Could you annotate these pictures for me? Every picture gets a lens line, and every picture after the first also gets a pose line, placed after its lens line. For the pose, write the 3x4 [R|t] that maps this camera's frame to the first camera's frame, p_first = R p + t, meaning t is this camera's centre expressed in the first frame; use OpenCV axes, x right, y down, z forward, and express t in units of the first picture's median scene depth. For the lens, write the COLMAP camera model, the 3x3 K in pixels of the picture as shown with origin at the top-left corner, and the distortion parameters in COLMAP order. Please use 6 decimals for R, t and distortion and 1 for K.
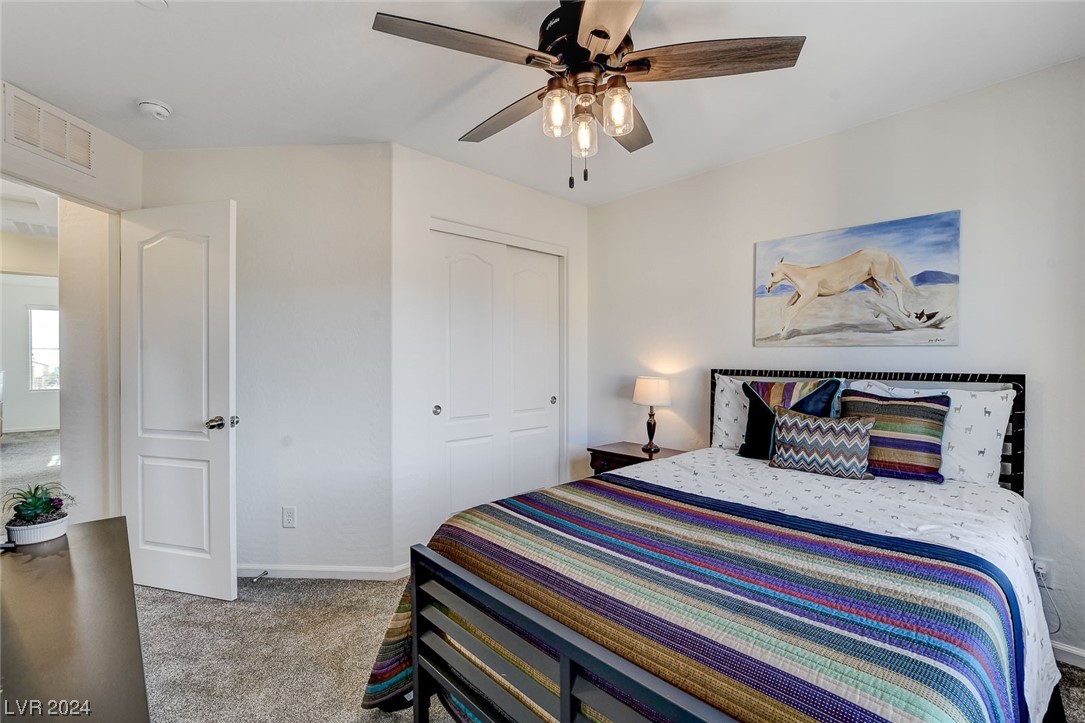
lens RADIAL K [[475.8, 0, 541.1], [0, 475.8, 358.1], [0, 0, 1]] dist [-0.012161, 0.003042]
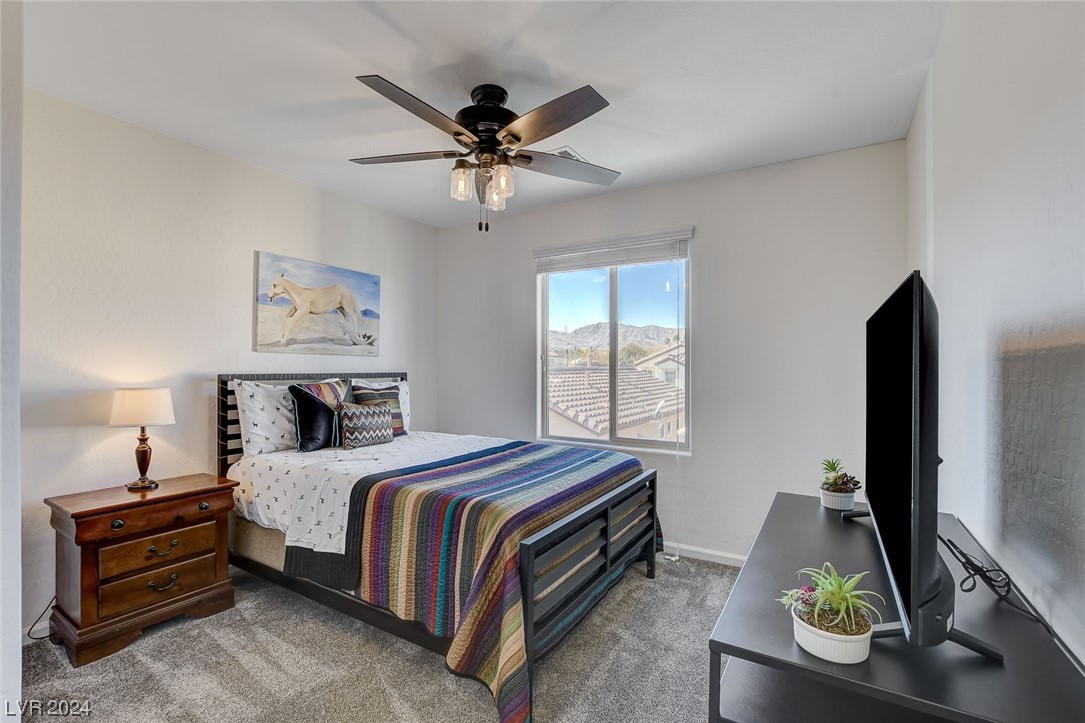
lens RADIAL K [[475.8, 0, 541.2], [0, 475.8, 363.4], [0, 0, 1]] dist [-0.012161, 0.003042]
pose [[-0.250957, 0.003929, 0.967990, -0.769561], [-0.004923, 0.999974, -0.005335, 0.004180], [-0.967986, -0.006104, -0.250931, 0.731715]]
